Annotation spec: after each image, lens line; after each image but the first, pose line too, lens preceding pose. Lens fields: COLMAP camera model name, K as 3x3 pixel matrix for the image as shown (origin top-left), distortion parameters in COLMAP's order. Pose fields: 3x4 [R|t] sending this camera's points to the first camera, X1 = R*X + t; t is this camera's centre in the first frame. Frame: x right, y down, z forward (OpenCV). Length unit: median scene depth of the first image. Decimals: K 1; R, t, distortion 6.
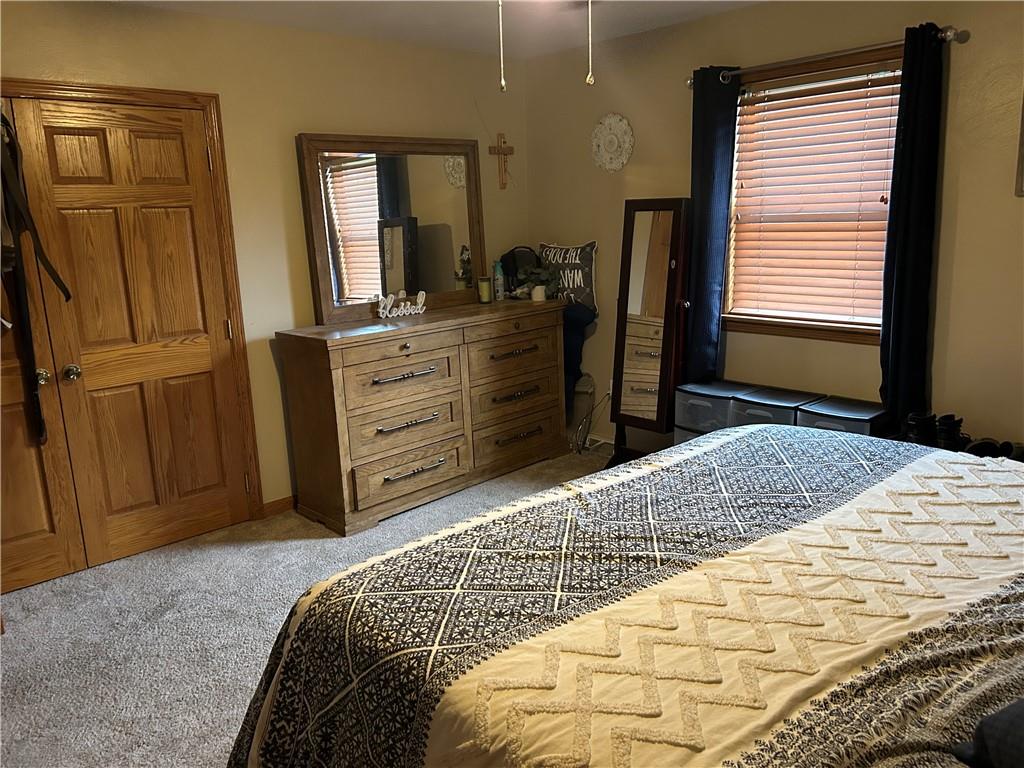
lens RADIAL K [[772.1, 0, 512.4], [0, 772.1, 390.3], [0, 0, 1]] dist [0.050182, -0.056546]
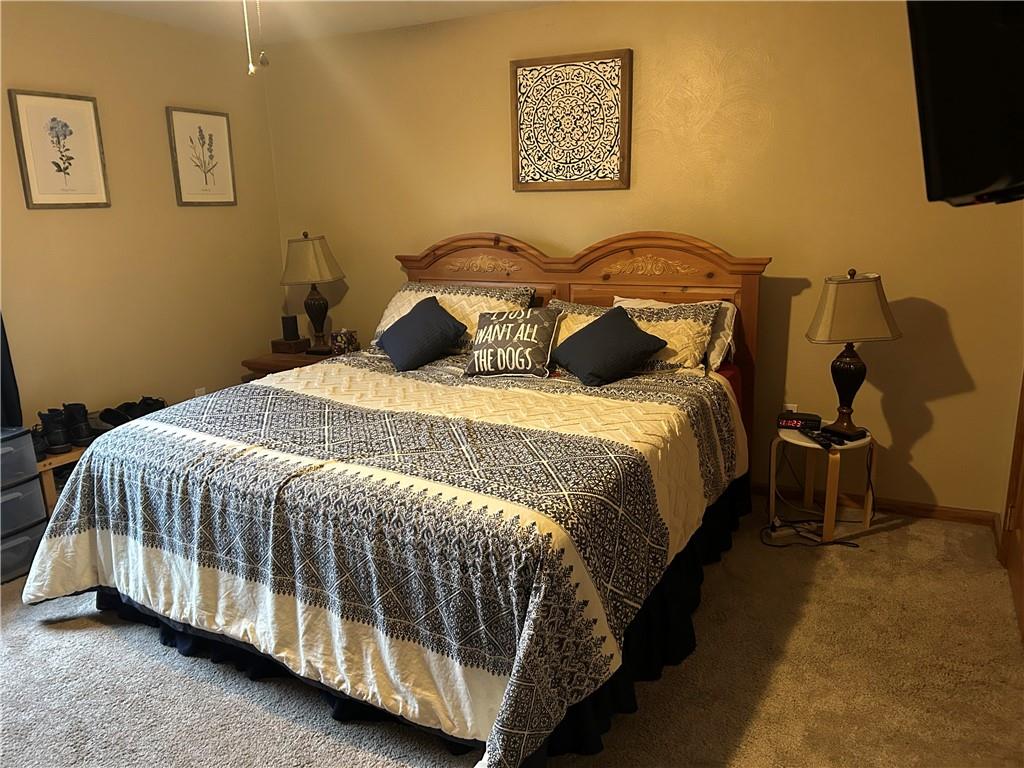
lens RADIAL K [[772.1, 0, 512.4], [0, 772.1, 390.3], [0, 0, 1]] dist [0.050182, -0.056546]
pose [[-0.368468, -0.179660, 0.912115, -1.335748], [0.215475, 0.937924, 0.271789, -0.279836], [-0.904324, 0.296684, -0.306883, 1.425046]]
